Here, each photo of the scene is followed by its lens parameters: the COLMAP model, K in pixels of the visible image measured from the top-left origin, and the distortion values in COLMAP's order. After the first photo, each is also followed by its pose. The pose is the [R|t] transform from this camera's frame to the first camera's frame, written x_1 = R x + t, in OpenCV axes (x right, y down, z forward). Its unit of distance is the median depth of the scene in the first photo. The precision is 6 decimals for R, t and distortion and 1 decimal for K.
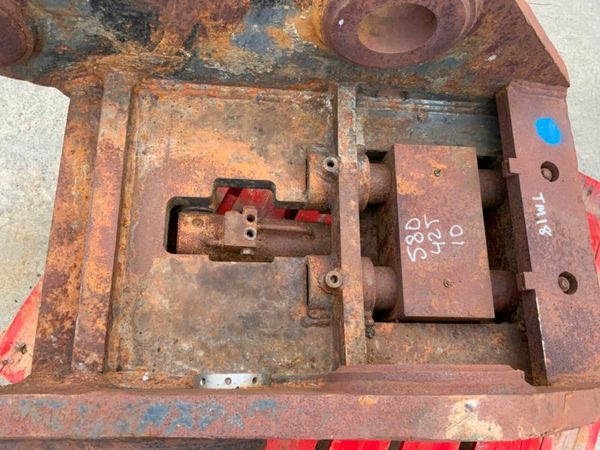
lens RADIAL K [[499.6, 0, 298.6], [0, 499.6, 225.1], [0, 0, 1]] dist [0.074021, -0.130286]
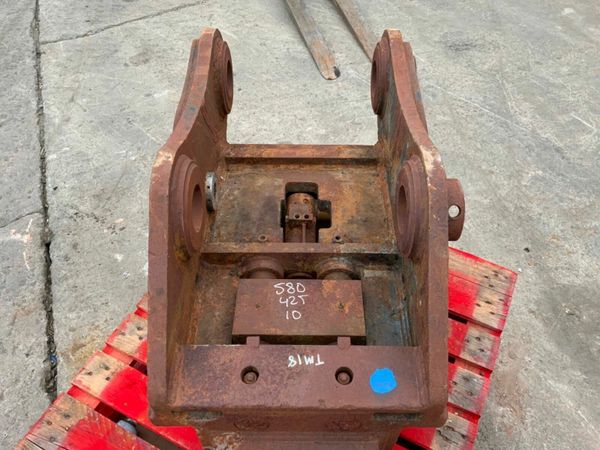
lens RADIAL K [[499.6, 0, 300.1], [0, 499.6, 226.1], [0, 0, 1]] dist [0.074021, -0.130286]
pose [[-0.019708, 0.655942, -0.754554, 1.201850], [-0.957212, 0.205558, 0.203696, -0.330866], [0.288717, 0.726282, 0.623825, -0.025408]]
